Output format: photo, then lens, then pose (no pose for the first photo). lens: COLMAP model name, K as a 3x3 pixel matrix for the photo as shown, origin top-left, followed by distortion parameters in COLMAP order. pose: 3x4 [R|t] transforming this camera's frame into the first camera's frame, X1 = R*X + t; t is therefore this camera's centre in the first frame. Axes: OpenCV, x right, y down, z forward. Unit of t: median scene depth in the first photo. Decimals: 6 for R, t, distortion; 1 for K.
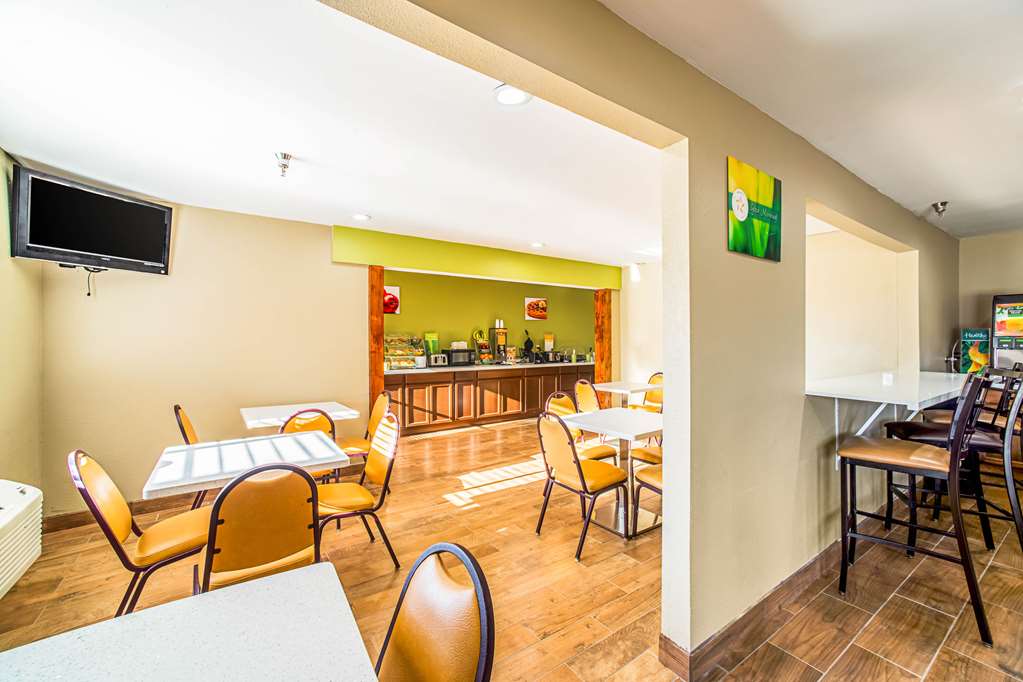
lens RADIAL K [[404.7, 0, 497.2], [0, 404.7, 337.5], [0, 0, 1]] dist [0.001945, 0.000097]
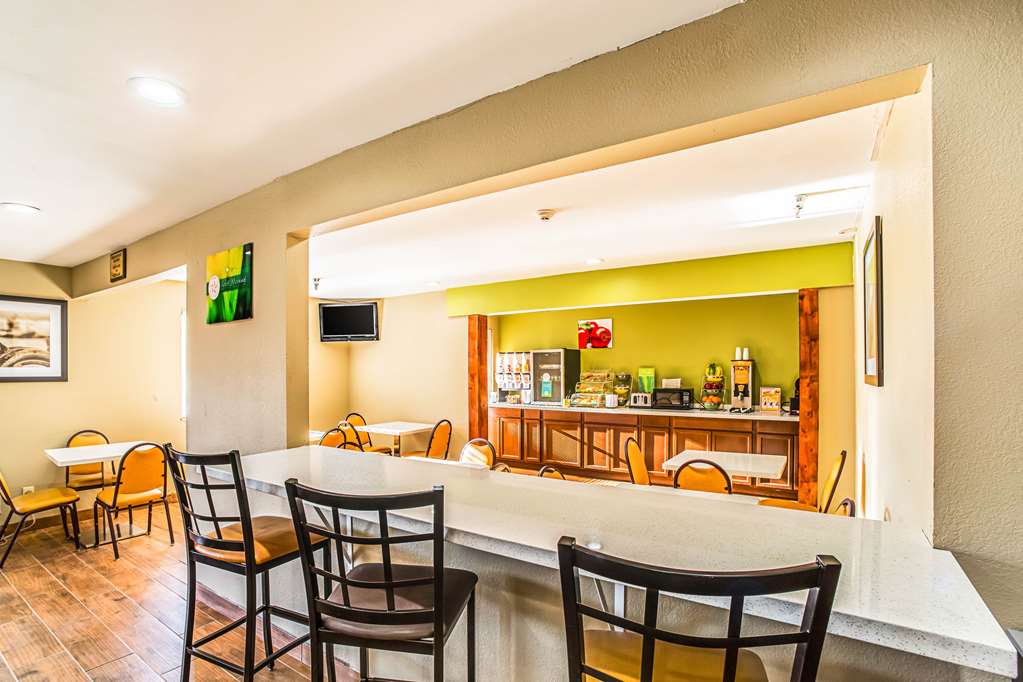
lens RADIAL K [[480.1, 0, 510.3], [0, 480.1, 370.1], [0, 0, 1]] dist [-0.035511, 0.001361]
pose [[0.388588, 0.000727, -0.921411, 0.659638], [0.009690, 0.999941, 0.004876, -0.014458], [0.921360, -0.010823, 0.388559, 0.352205]]
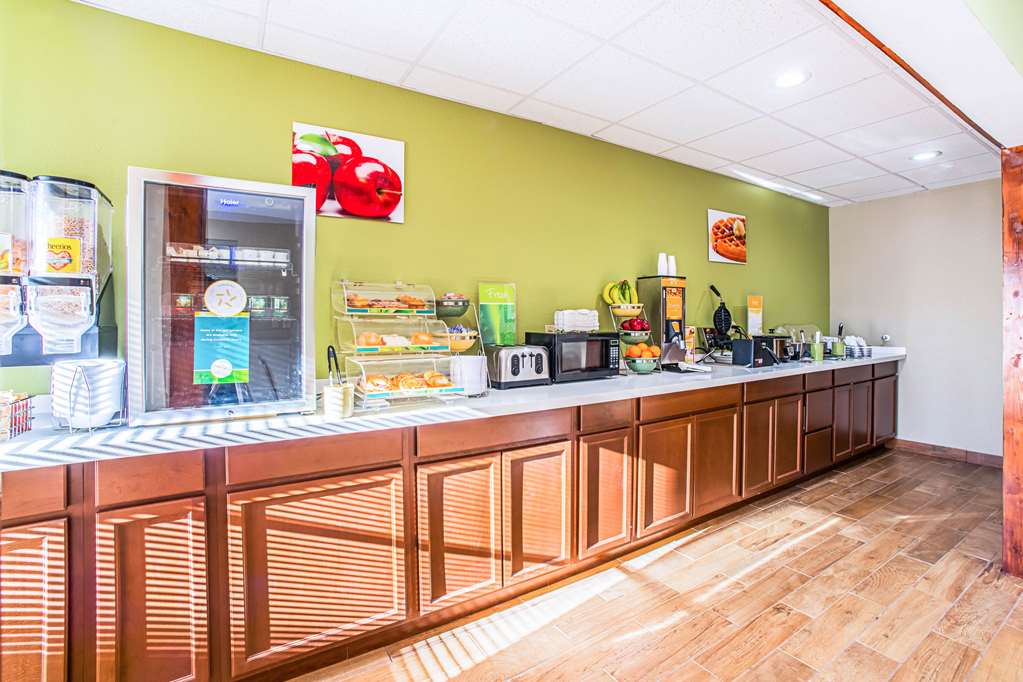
lens RADIAL K [[421.3, 0, 506.8], [0, 421.3, 315.5], [0, 0, 1]] dist [-0.074057, -0.000232]
pose [[0.997450, -0.000891, -0.071359, -0.130655], [0.000776, 0.999998, -0.001652, 0.016706], [0.071360, 0.001592, 0.997449, 0.653114]]
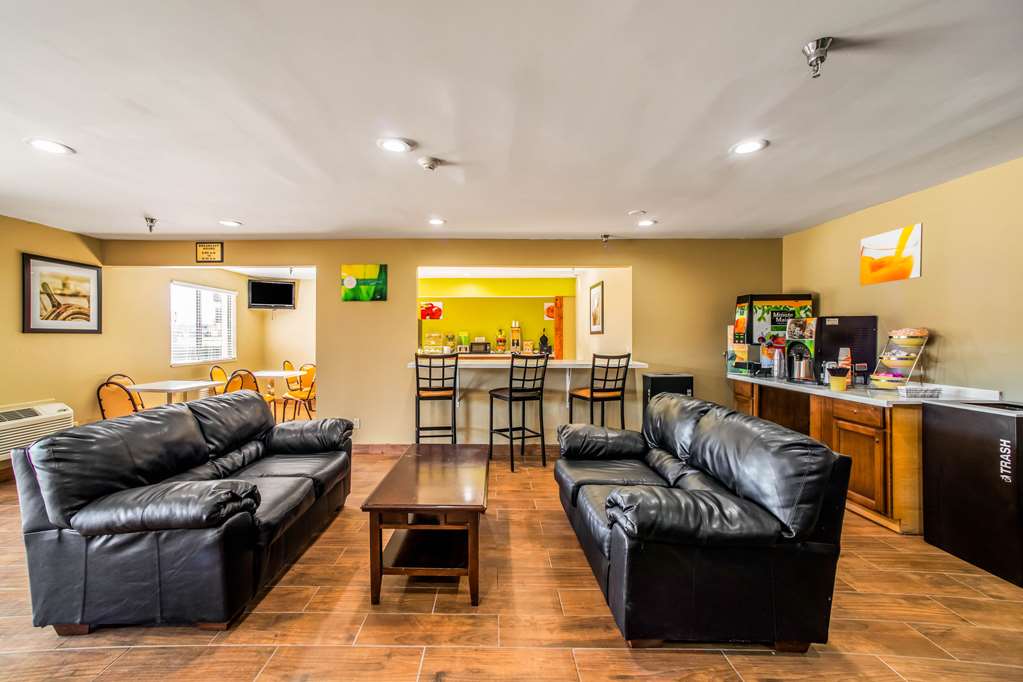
lens RADIAL K [[404.7, 0, 497.2], [0, 404.7, 337.5], [0, 0, 1]] dist [0.001945, 0.000097]
pose [[0.836878, 0.001058, -0.547389, 0.760428], [0.002840, 0.999976, 0.006274, 0.002549], [0.547383, -0.006805, 0.836855, -0.175076]]
